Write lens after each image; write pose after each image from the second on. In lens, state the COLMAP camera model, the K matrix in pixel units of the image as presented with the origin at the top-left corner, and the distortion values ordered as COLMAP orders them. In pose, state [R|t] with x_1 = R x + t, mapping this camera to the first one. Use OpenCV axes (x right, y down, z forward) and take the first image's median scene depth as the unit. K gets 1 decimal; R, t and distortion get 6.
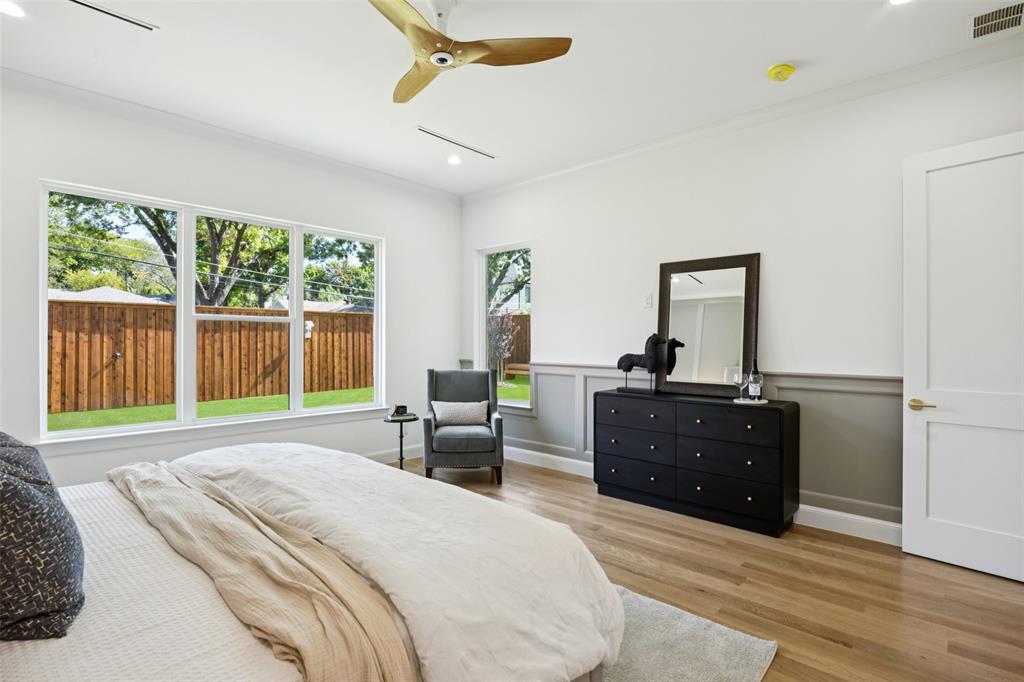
lens RADIAL K [[494.4, 0, 512.7], [0, 494.4, 342.5], [0, 0, 1]] dist [-0.013085, -0.000045]
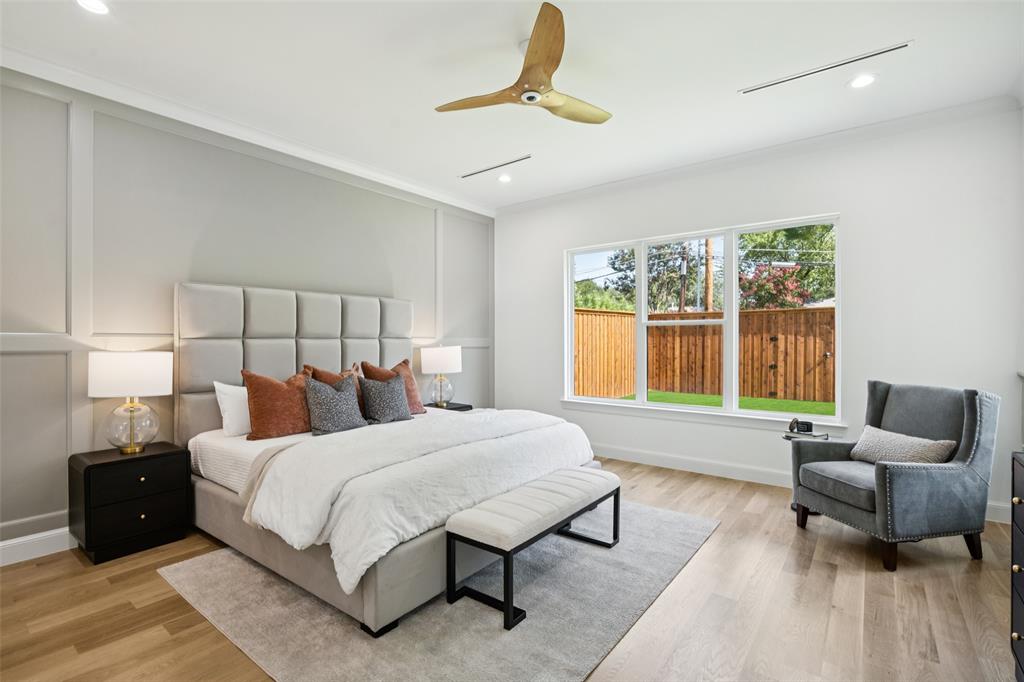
lens RADIAL K [[472.5, 0, 507.5], [0, 472.5, 346.0], [0, 0, 1]] dist [-0.008457, 0.001351]
pose [[0.093996, 0.007062, -0.995548, 0.204800], [-0.001335, 0.999975, 0.006967, -0.000410], [0.995572, 0.000674, 0.094003, 0.182369]]
